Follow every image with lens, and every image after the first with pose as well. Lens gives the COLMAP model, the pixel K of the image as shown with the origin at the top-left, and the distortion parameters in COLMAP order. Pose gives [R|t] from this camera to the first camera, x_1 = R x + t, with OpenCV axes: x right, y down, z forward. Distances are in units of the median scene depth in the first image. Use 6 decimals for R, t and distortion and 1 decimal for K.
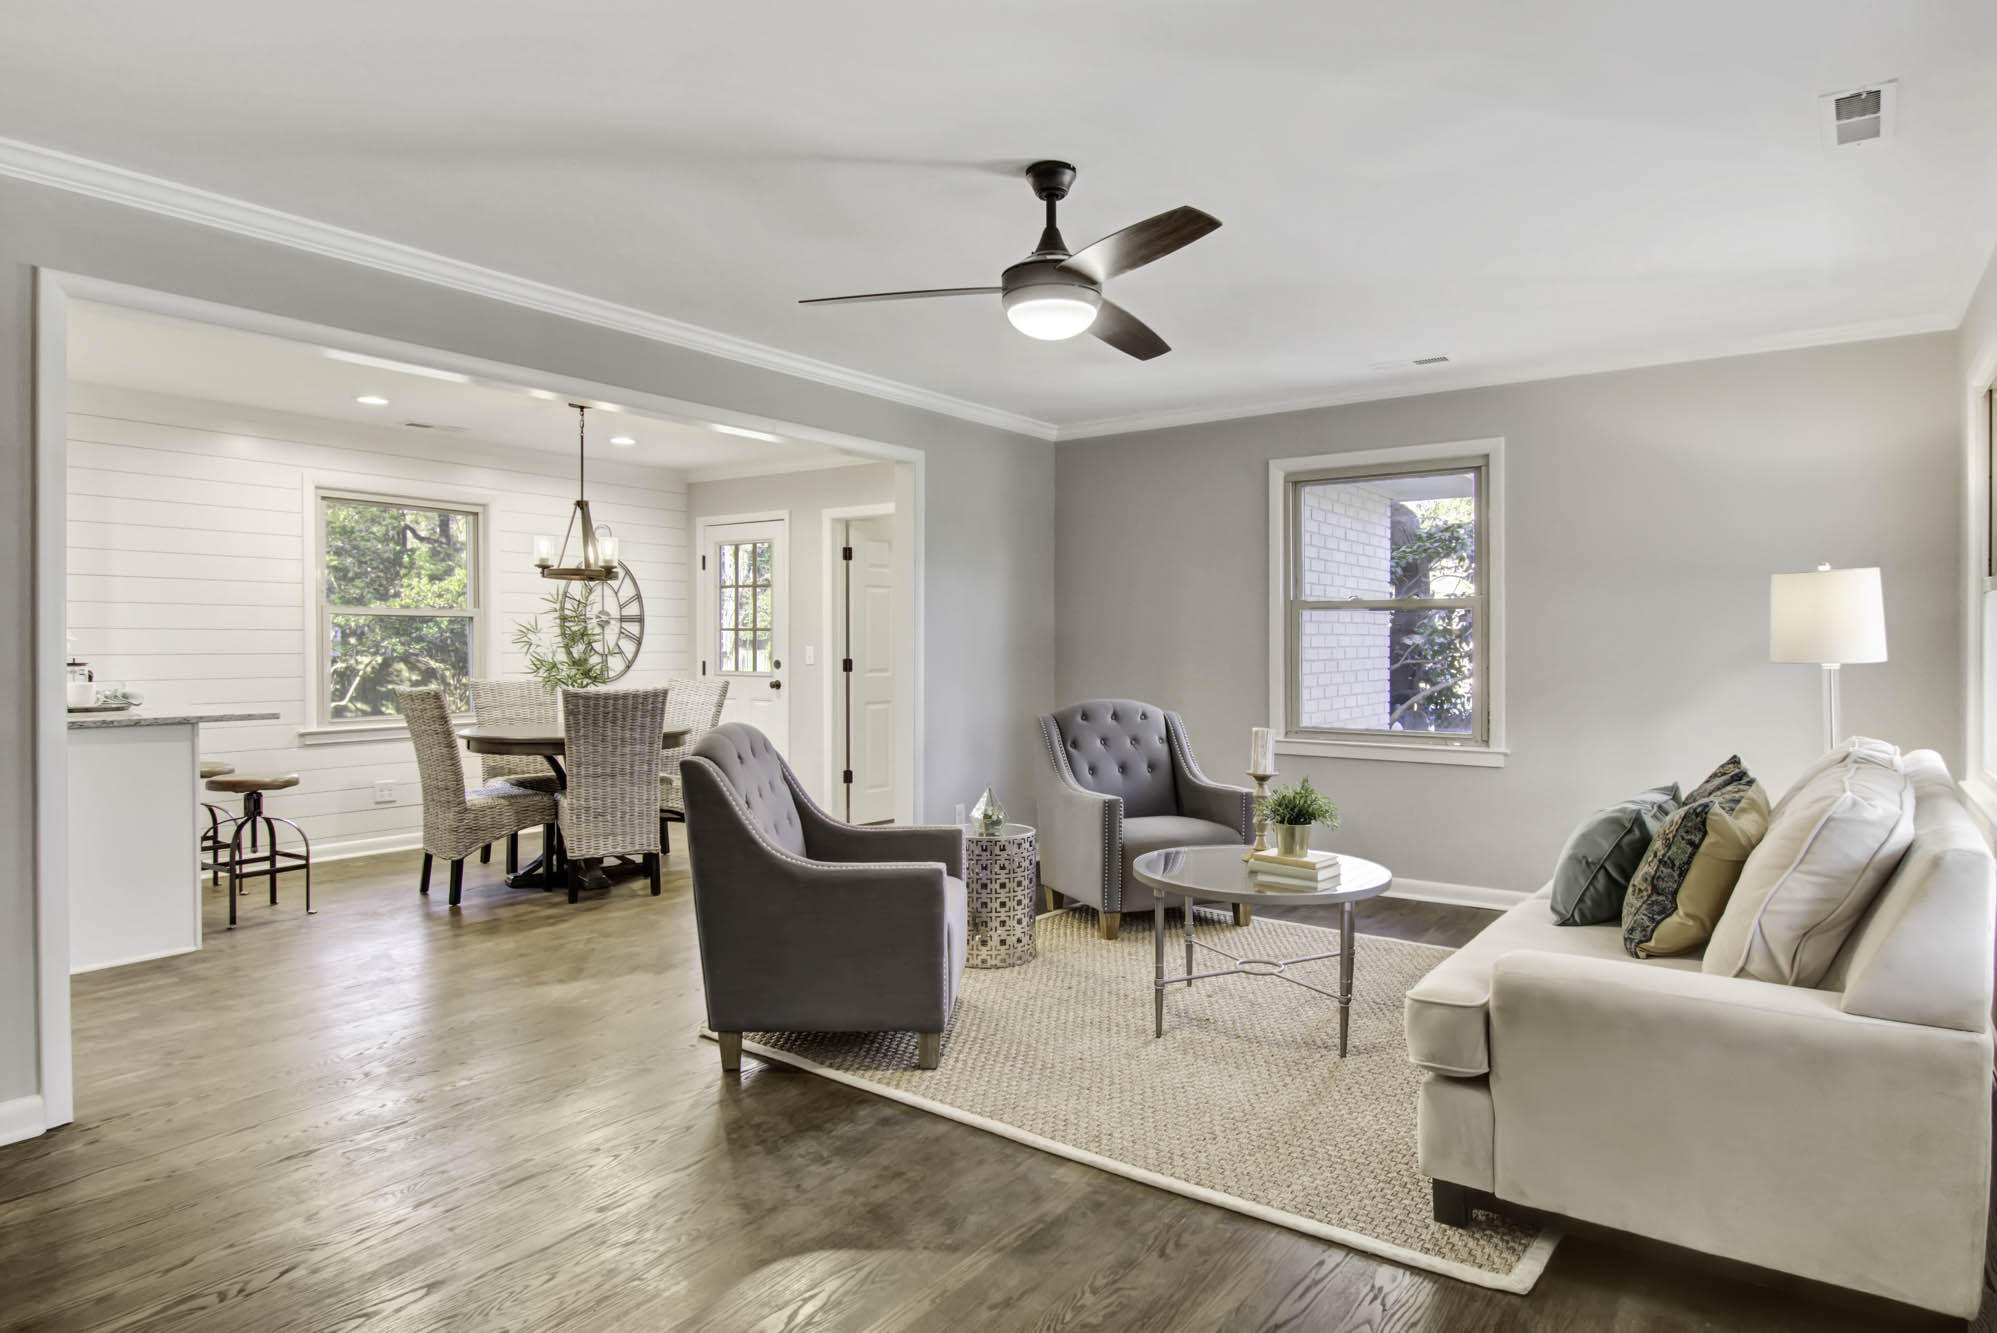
lens RADIAL K [[1106.6, 0, 998.5], [0, 1106.6, 666.5], [0, 0, 1]] dist [0.000556, 0.000179]
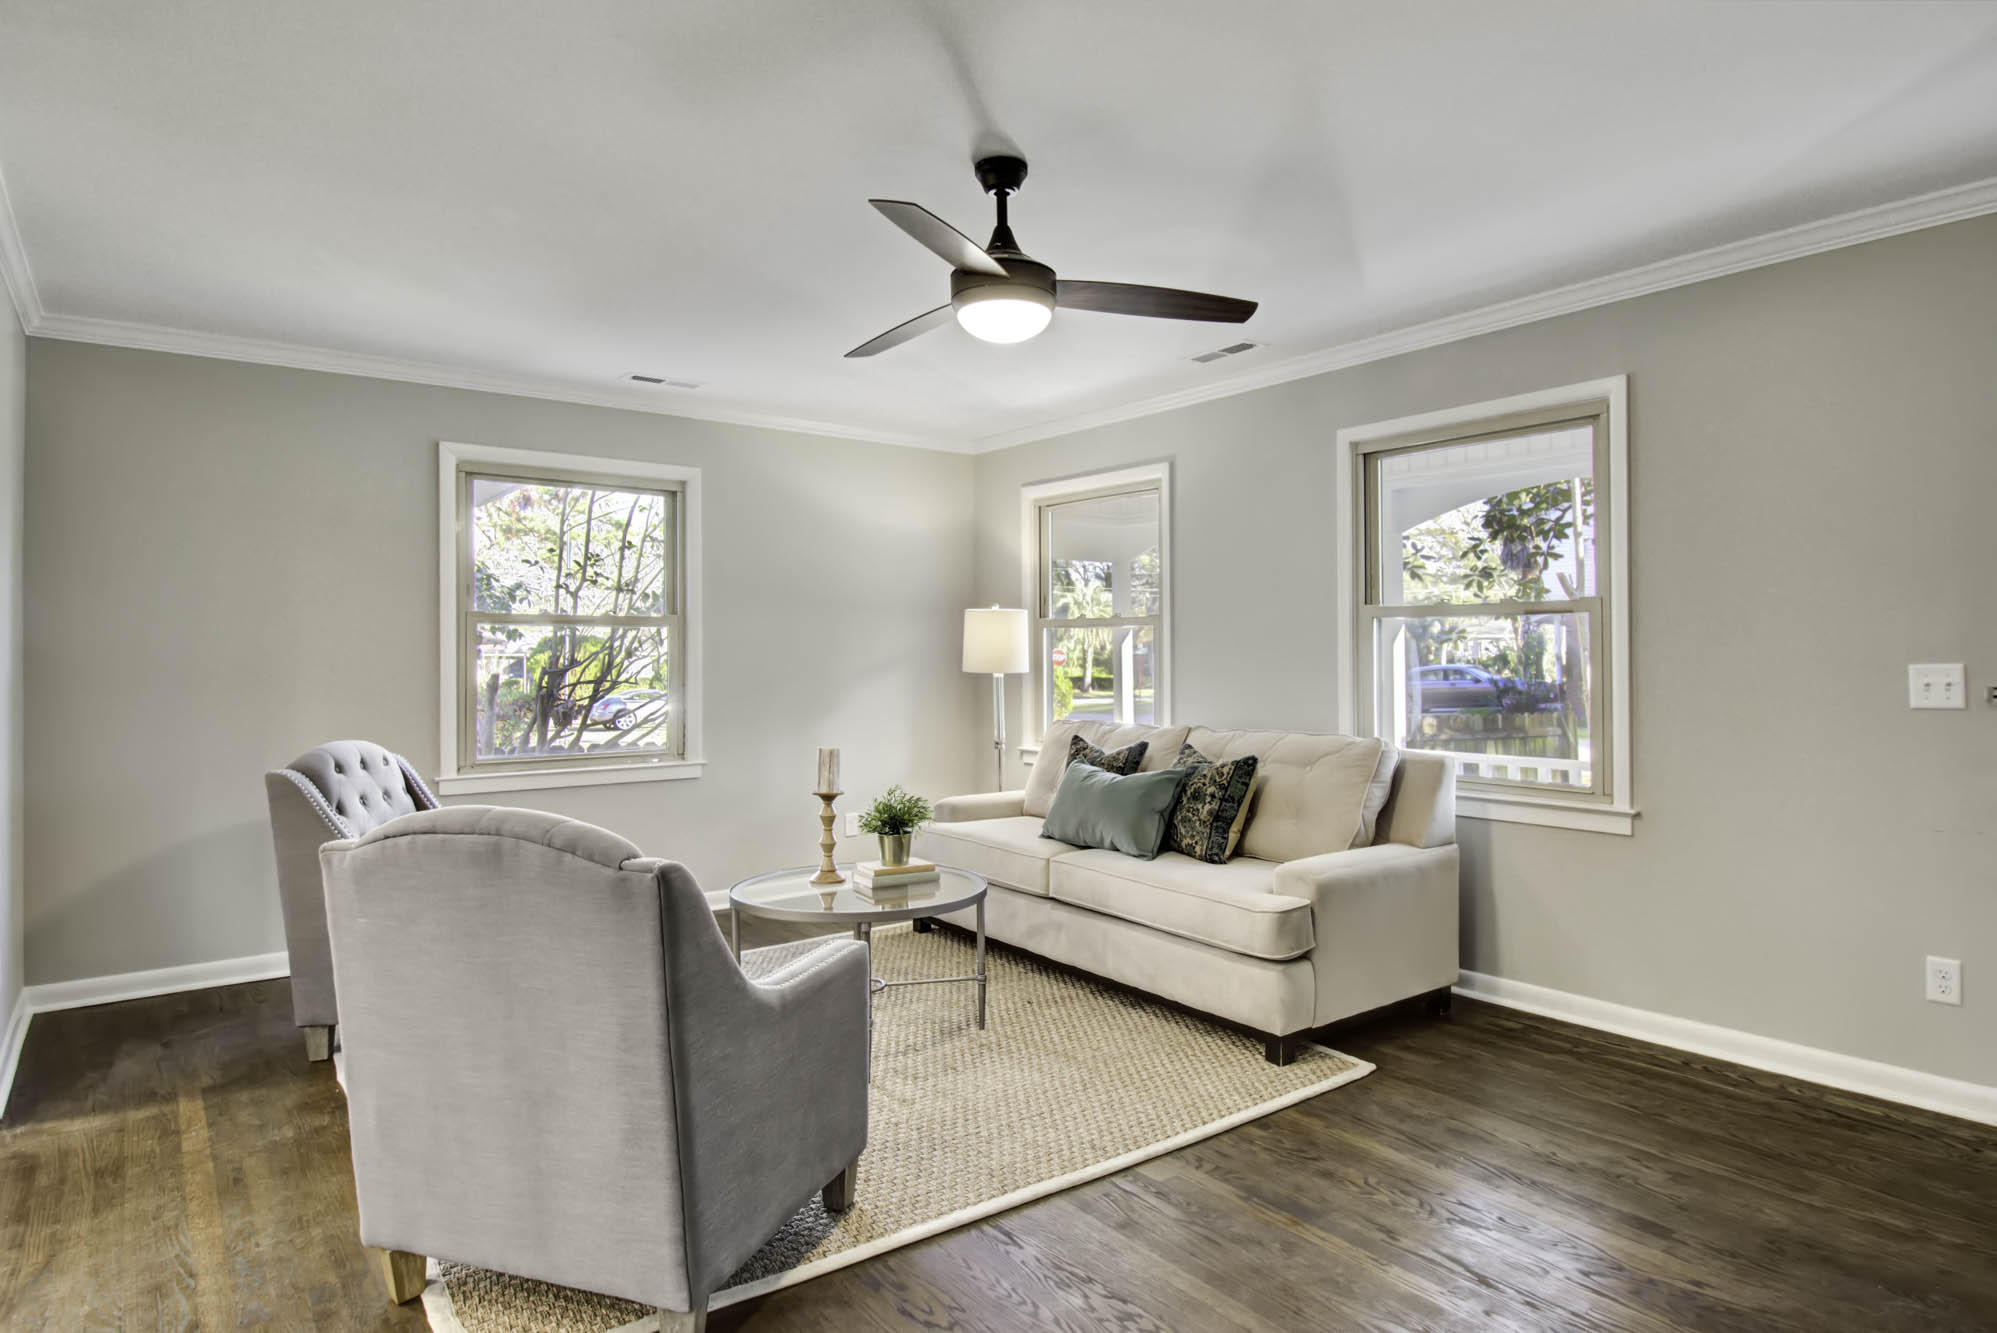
lens RADIAL K [[1078.2, 0, 1057.5], [0, 1078.2, 661.2], [0, 0, 1]] dist [0.000140, -0.000978]
pose [[0.310977, -0.004251, 0.950408, -0.359531], [0.024306, 0.999698, -0.003481, -0.007445], [-0.950107, 0.024184, 0.310987, 0.297399]]
